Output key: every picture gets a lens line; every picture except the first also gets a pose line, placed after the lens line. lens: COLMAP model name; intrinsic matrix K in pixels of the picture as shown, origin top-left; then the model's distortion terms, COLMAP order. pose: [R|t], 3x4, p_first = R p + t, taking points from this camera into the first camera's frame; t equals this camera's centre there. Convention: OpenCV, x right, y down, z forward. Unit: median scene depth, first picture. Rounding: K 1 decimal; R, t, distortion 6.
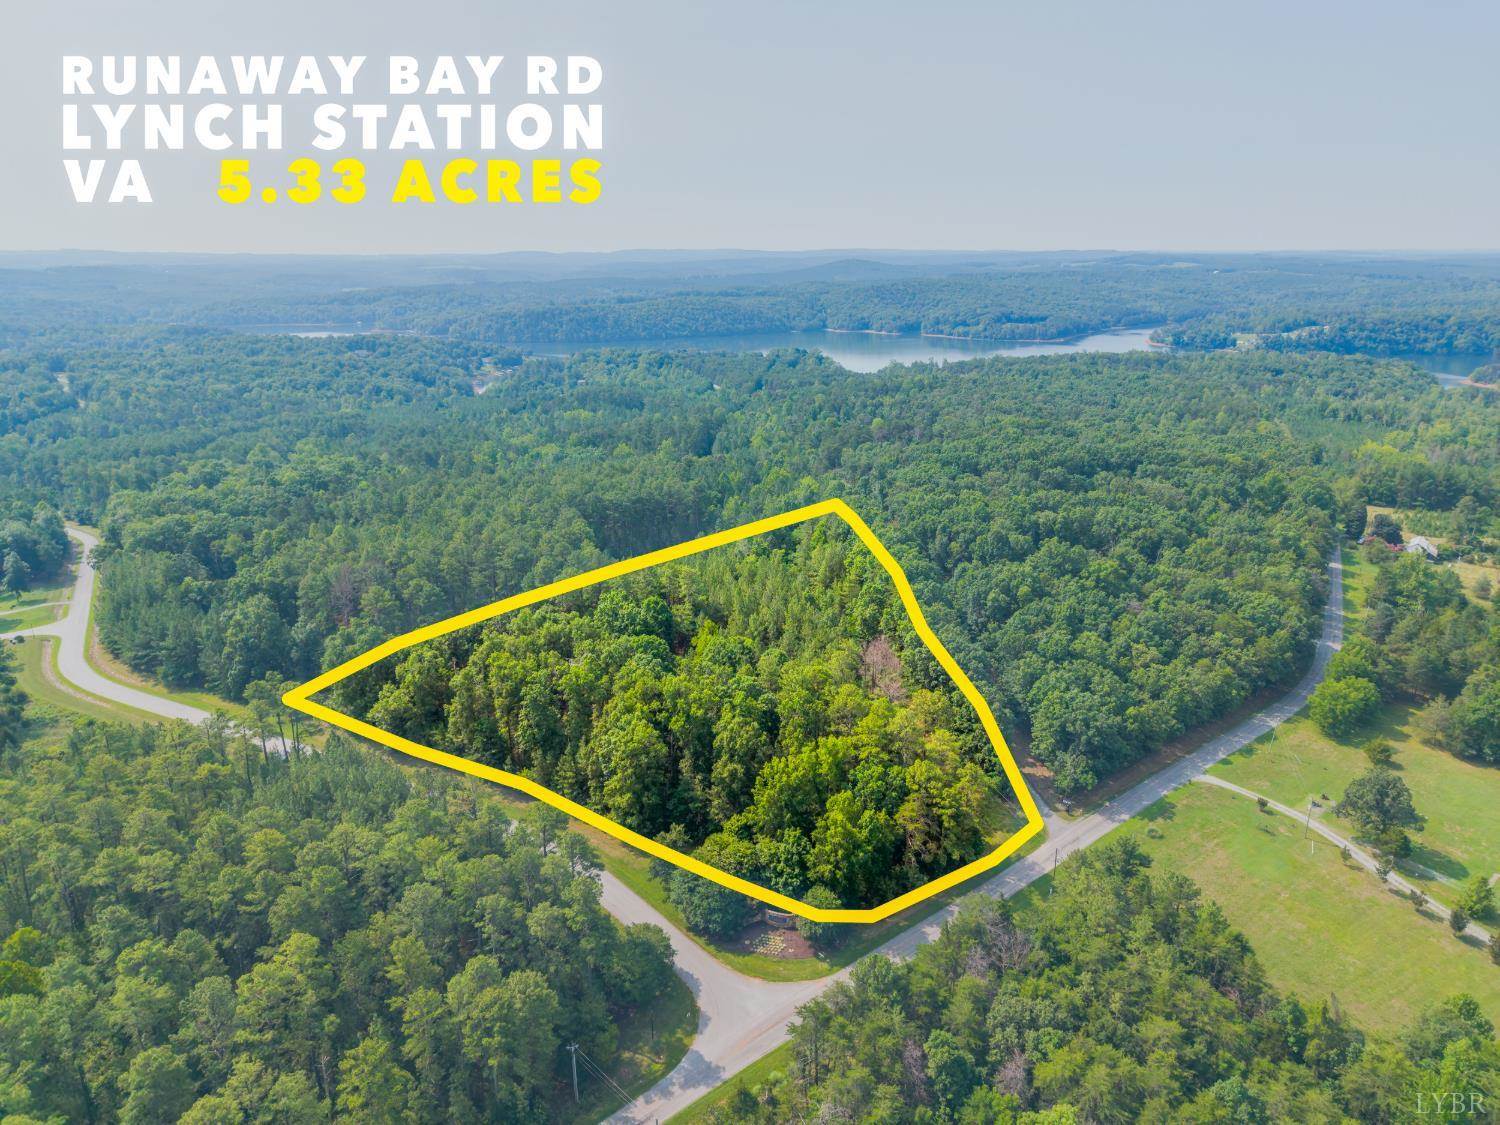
lens RADIAL K [[1038.2, 0, 750.0], [0, 1038.2, 562.5], [0, 0, 1]] dist [0.034209, -0.047747]
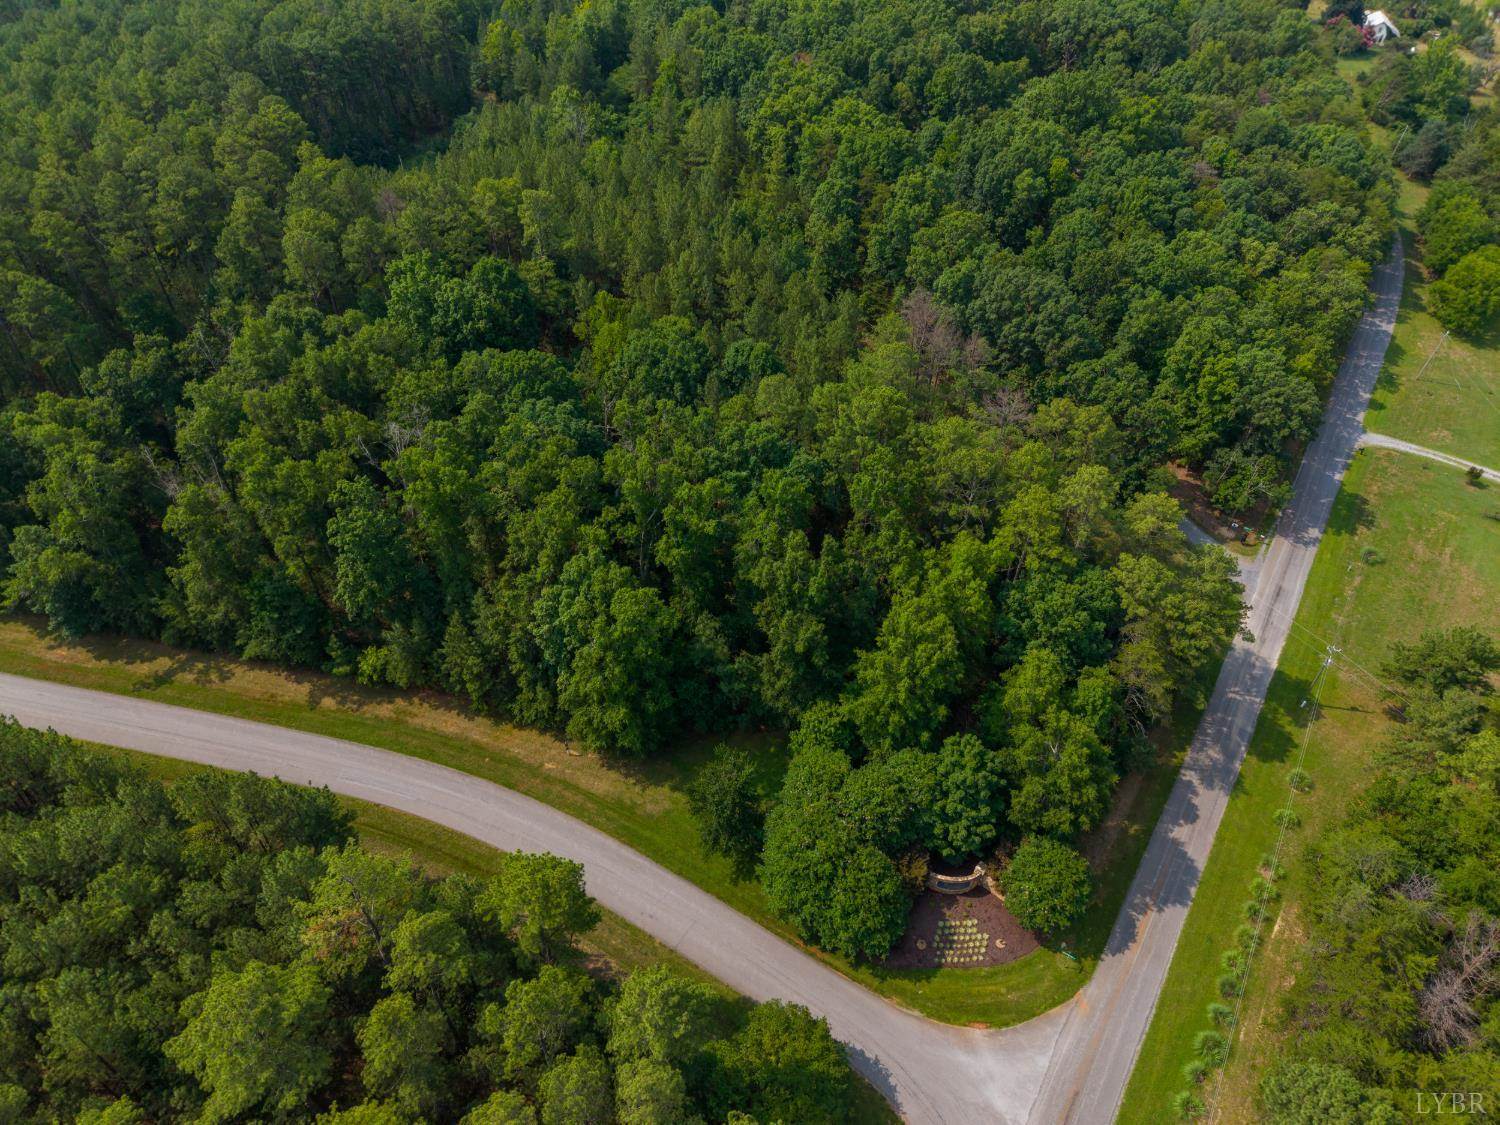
lens RADIAL K [[1038.2, 0, 750.0], [0, 1038.2, 562.5], [0, 0, 1]] dist [0.034209, -0.047747]
pose [[0.952661, -0.201259, 0.227884, -0.142976], [0.084281, 0.894977, 0.438079, -0.063870], [-0.292118, -0.398135, 0.869572, 0.490375]]
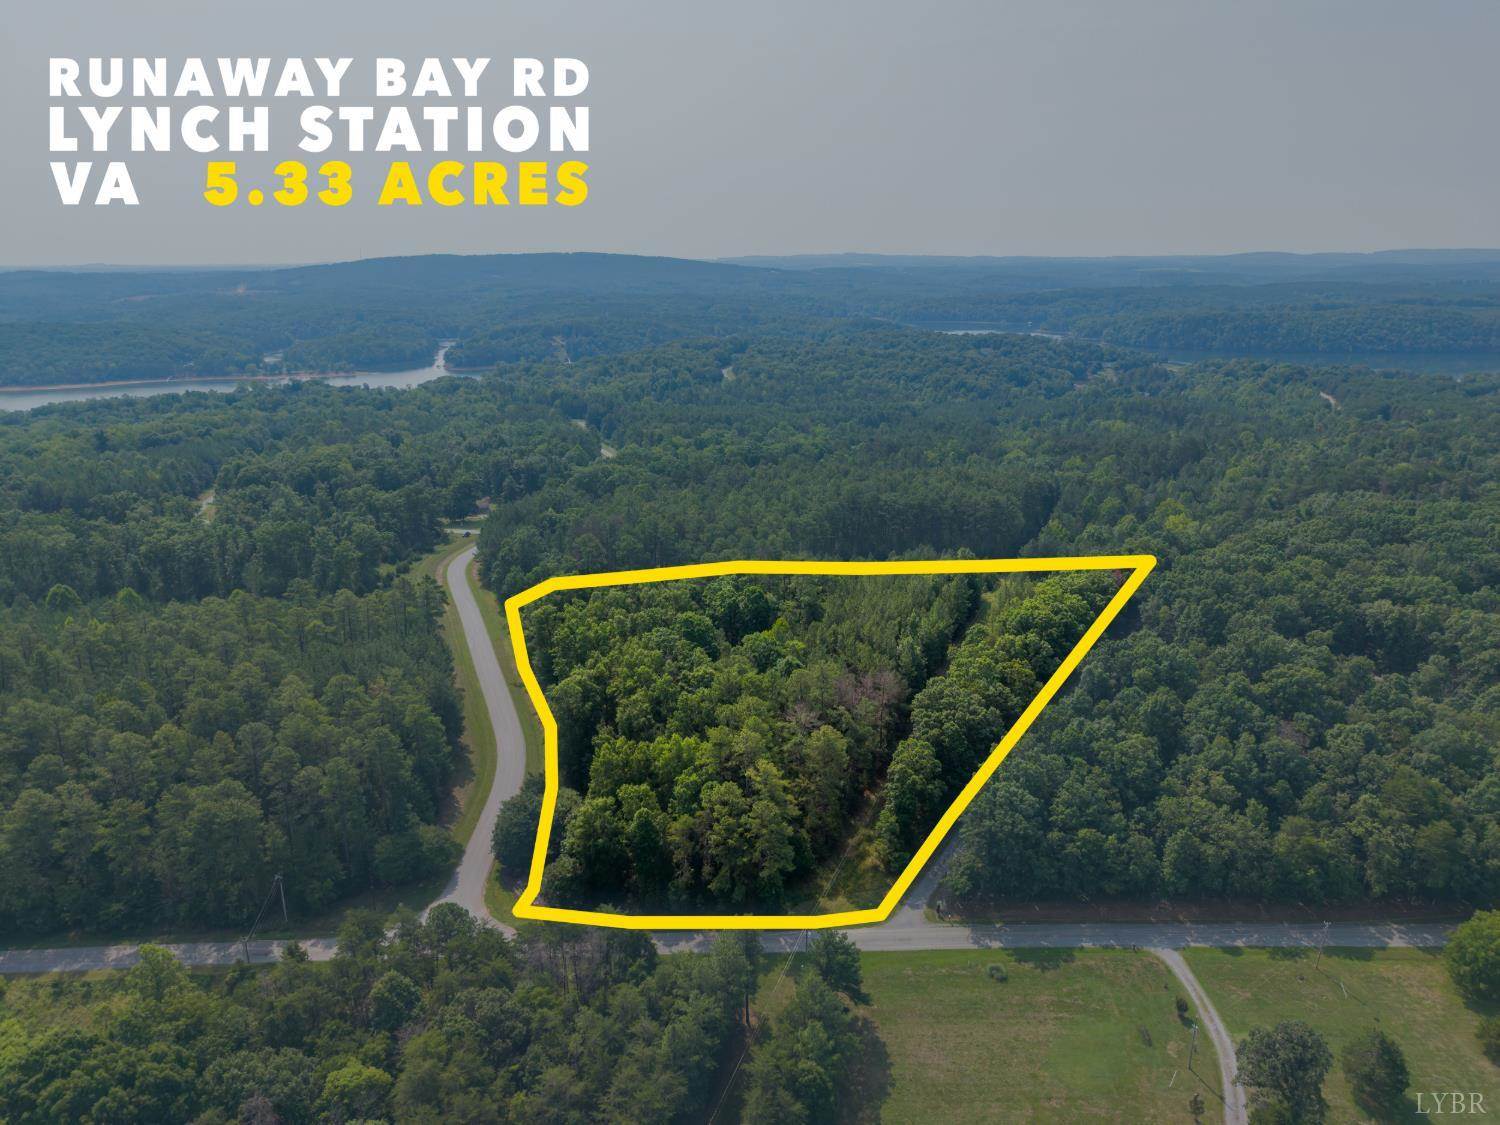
lens RADIAL K [[1013.8, 0, 785.7], [0, 1013.8, 563.6], [0, 0, 1]] dist [0.121686, -0.043265]
pose [[0.810450, 0.185101, -0.555796, 0.592262], [-0.184566, 0.981129, 0.057623, -0.064522], [0.555974, 0.055880, 0.829319, 0.208667]]
